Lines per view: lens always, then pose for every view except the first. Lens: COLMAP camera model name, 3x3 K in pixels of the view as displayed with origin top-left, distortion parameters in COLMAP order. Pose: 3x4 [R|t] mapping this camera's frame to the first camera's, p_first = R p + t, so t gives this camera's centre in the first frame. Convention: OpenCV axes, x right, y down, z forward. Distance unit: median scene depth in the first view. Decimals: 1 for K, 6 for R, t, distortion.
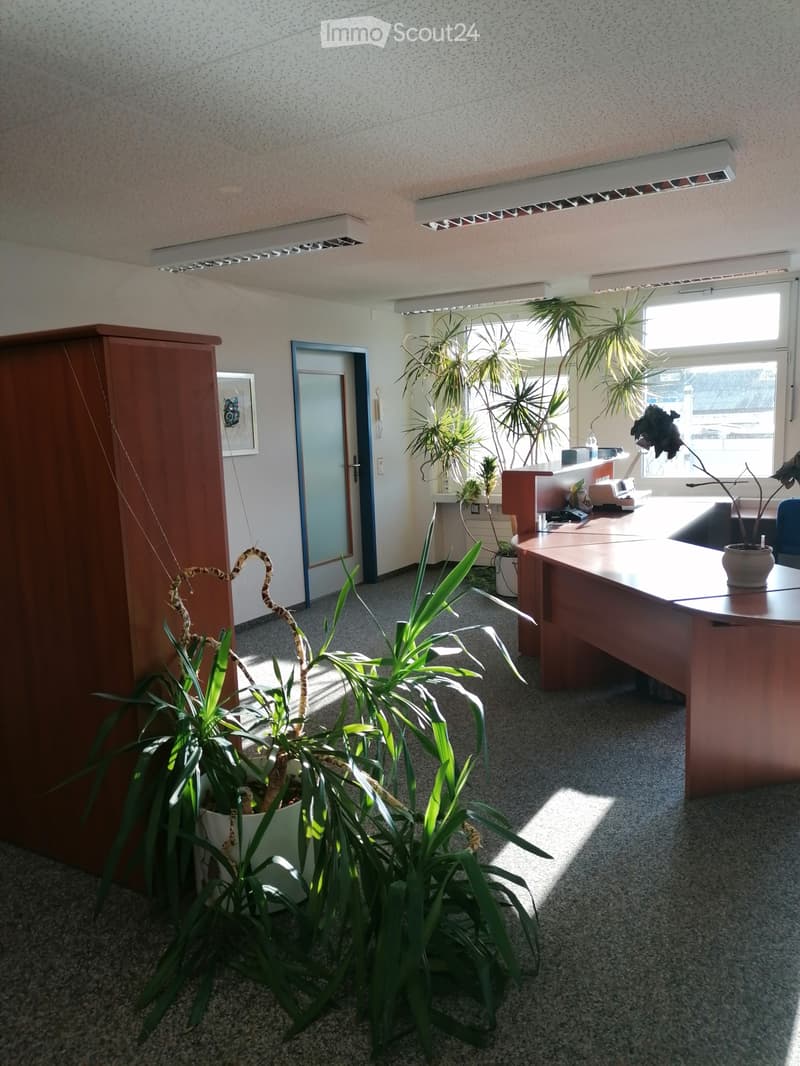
lens RADIAL K [[809.4, 0, 392.2], [0, 809.4, 547.1], [0, 0, 1]] dist [0.043539, -0.022965]
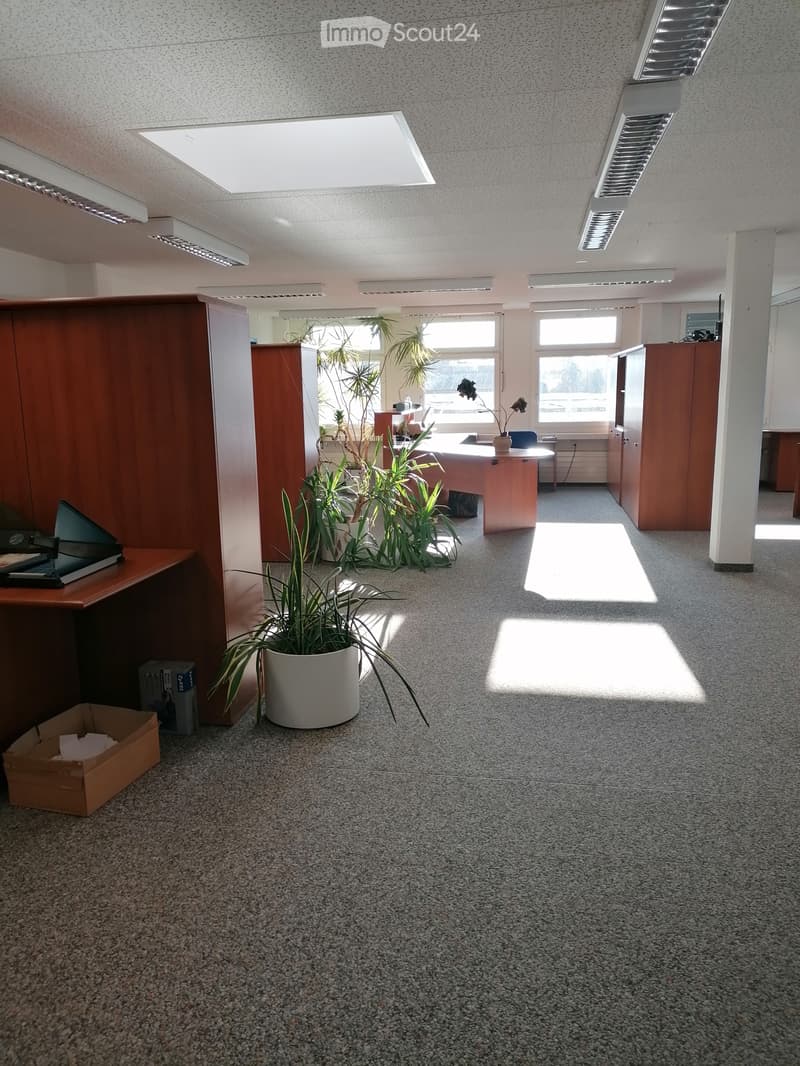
lens RADIAL K [[809.4, 0, 392.2], [0, 809.4, 547.1], [0, 0, 1]] dist [0.043539, -0.022965]
pose [[0.937620, -0.045022, 0.344735, -0.380420], [0.035897, 0.998817, 0.032808, 0.123551], [-0.345805, -0.018387, 0.938126, -0.618624]]
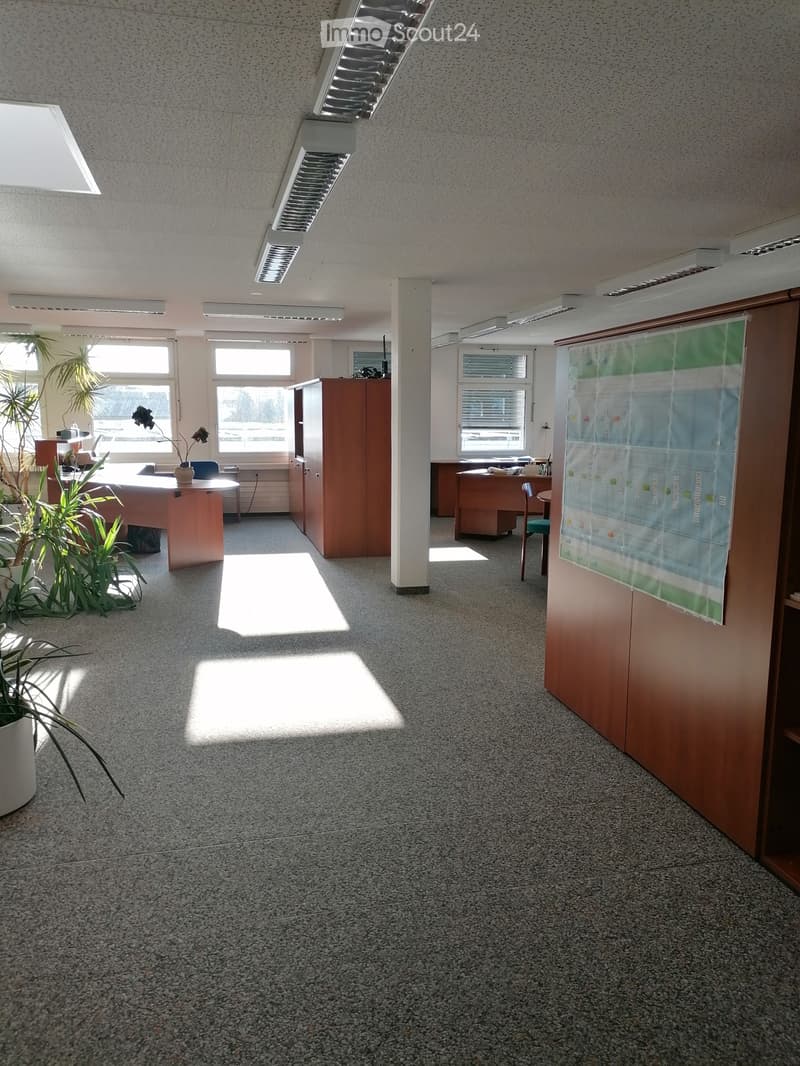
lens RADIAL K [[809.4, 0, 392.2], [0, 809.4, 547.1], [0, 0, 1]] dist [0.043539, -0.022965]
pose [[0.733315, -0.068099, 0.676470, -0.375117], [0.073999, 0.997055, 0.020154, 0.115904], [-0.675850, 0.035279, 0.736195, -0.584273]]
